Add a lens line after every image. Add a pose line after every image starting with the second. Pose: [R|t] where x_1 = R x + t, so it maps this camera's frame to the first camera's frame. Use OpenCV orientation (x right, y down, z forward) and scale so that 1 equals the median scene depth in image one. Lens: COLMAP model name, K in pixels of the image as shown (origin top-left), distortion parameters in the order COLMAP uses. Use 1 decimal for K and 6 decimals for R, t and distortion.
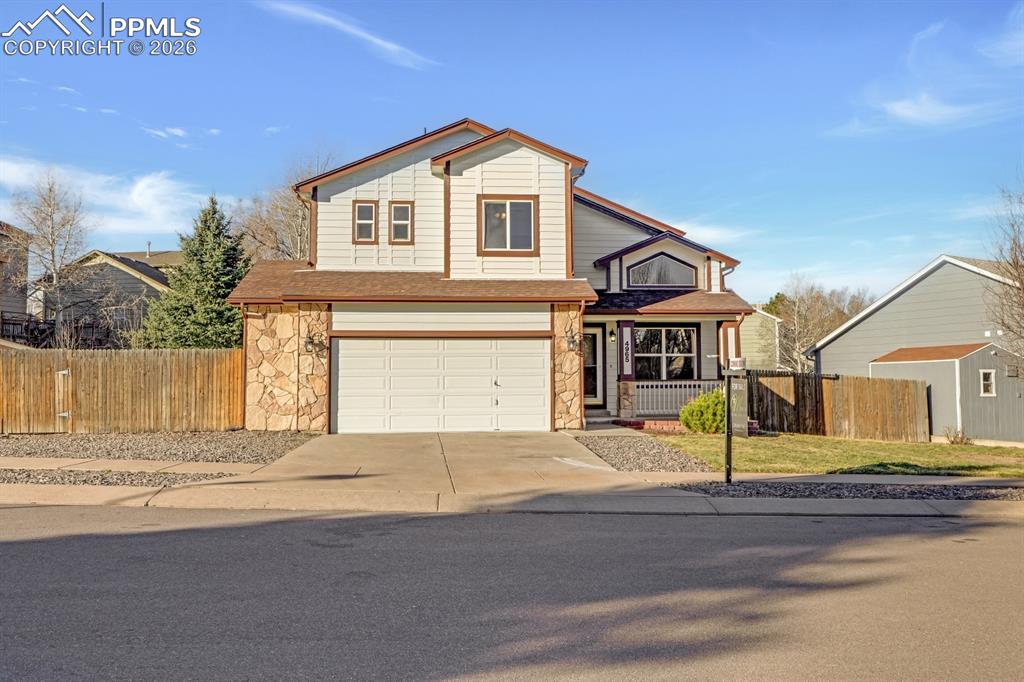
lens RADIAL K [[848.1, 0, 512.3], [0, 848.1, 344.6], [0, 0, 1]] dist [-0.017899, 0.013189]
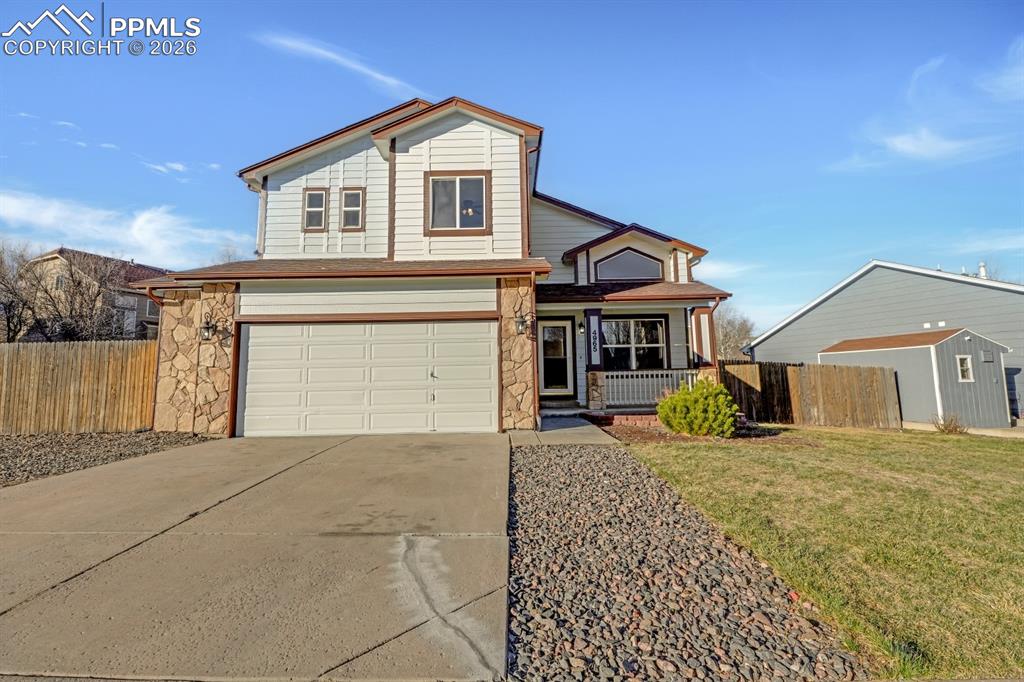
lens RADIAL K [[423.0, 0, 511.8], [0, 423.0, 336.9], [0, 0, 1]] dist [-0.003899, -0.000155]
pose [[0.995706, -0.021095, -0.090135, 0.090947], [0.016699, 0.998647, -0.049257, 0.028305], [0.091053, 0.047540, 0.994711, 0.549165]]
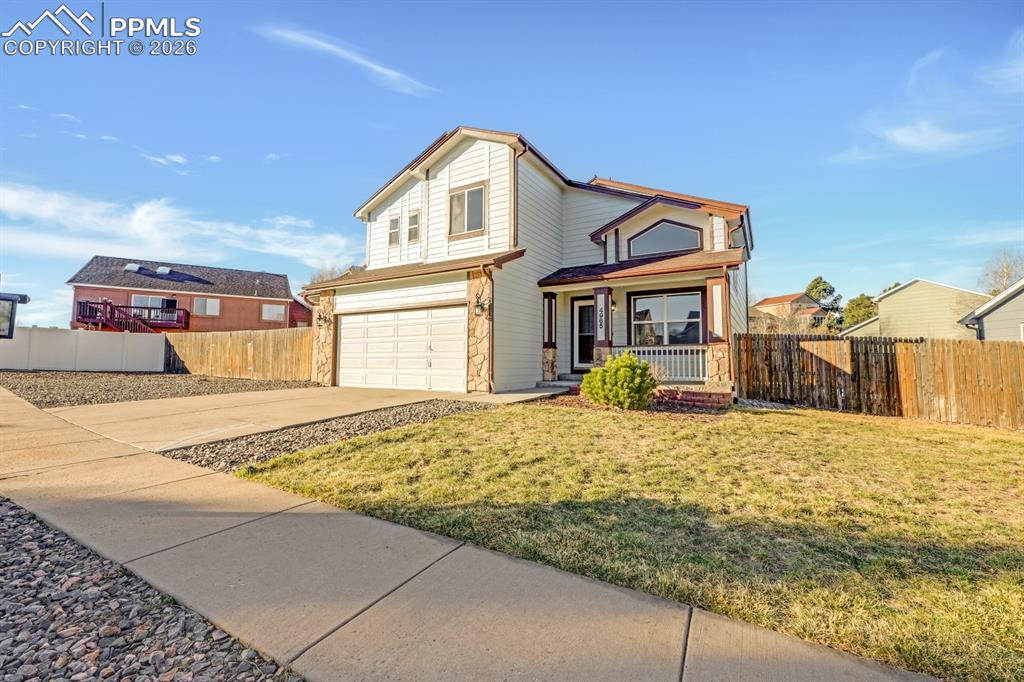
lens RADIAL K [[423.0, 0, 514.9], [0, 423.0, 333.2], [0, 0, 1]] dist [-0.003899, -0.000155]
pose [[0.809081, -0.030724, -0.586893, 0.376858], [0.023111, 0.999523, -0.020464, 0.037697], [0.587242, 0.002994, 0.809406, 0.568449]]
